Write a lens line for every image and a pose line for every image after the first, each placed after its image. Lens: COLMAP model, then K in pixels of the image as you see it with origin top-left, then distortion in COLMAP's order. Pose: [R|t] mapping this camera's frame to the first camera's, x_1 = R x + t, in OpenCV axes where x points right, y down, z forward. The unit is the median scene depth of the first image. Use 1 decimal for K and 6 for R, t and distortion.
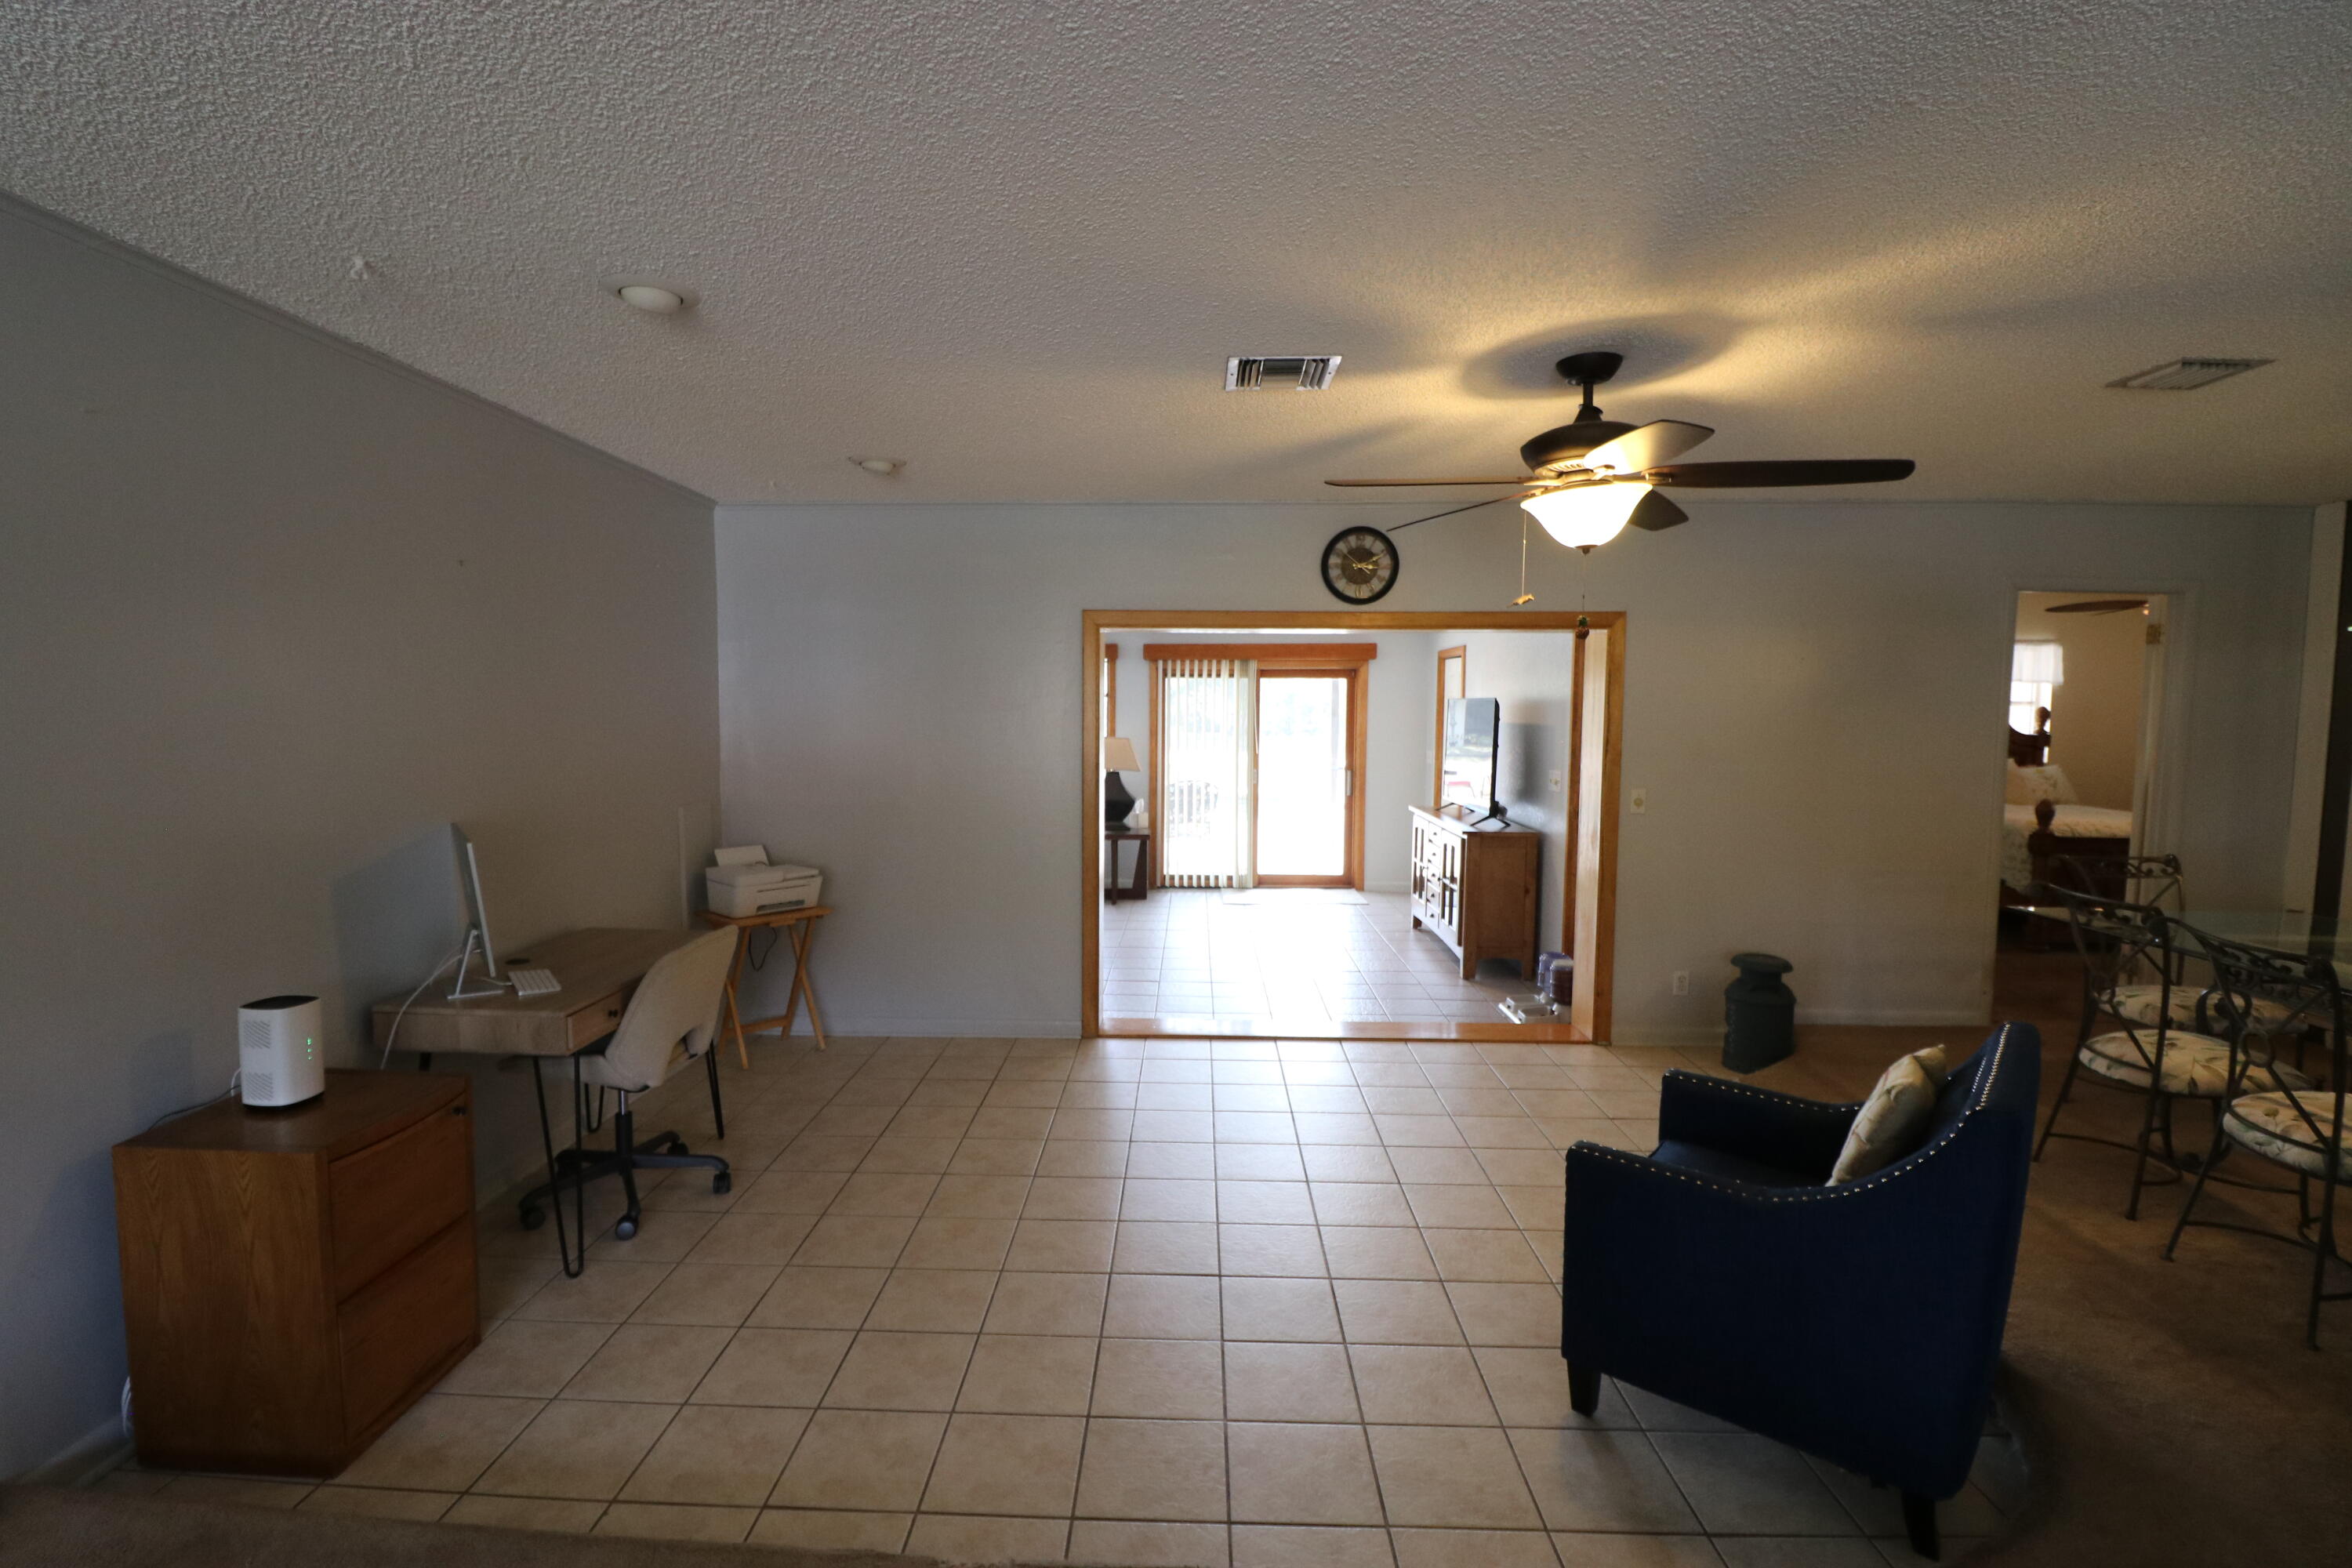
lens RADIAL K [[1084.7, 0, 1164.6], [0, 1084.7, 791.0], [0, 0, 1]] dist [-0.011050, -0.000845]
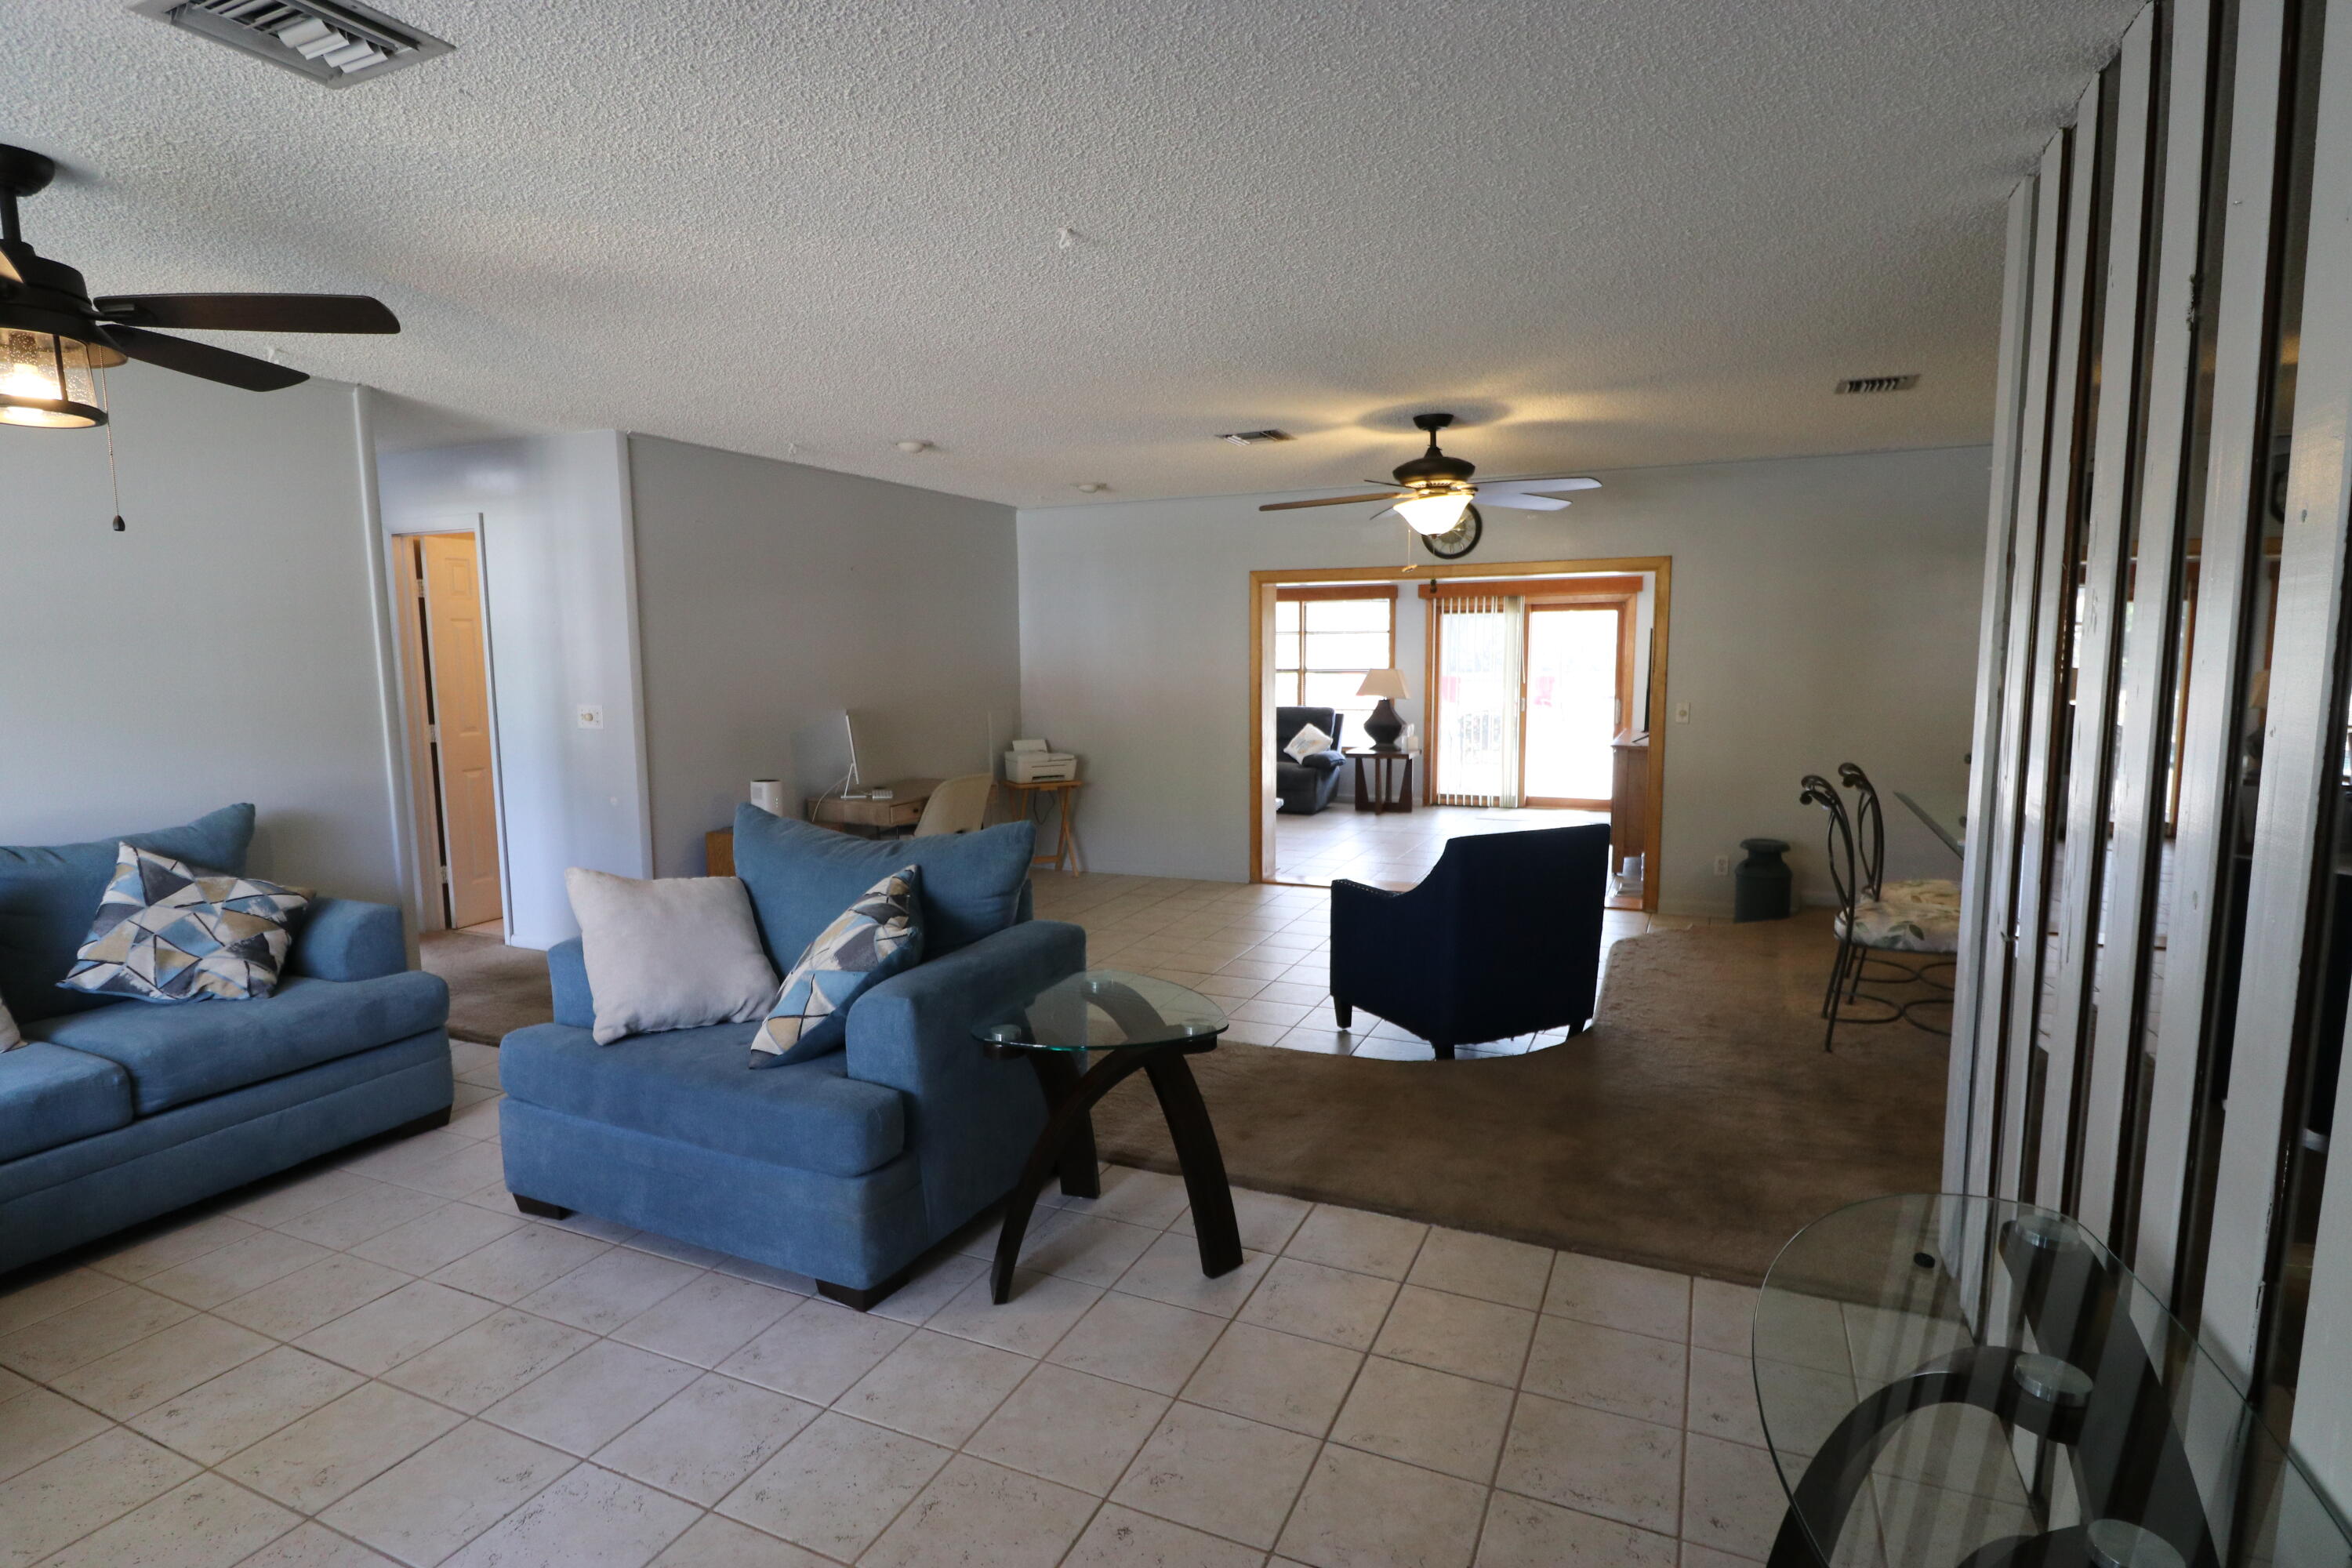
lens RADIAL K [[1185.8, 0, 1172.9], [0, 1185.8, 788.2], [0, 0, 1]] dist [-0.004786, 0.000109]
pose [[0.926578, 0.028677, -0.375007, 0.394469], [-0.012917, 0.998927, 0.044473, 0.041967], [0.375880, -0.036364, 0.925955, -0.429944]]
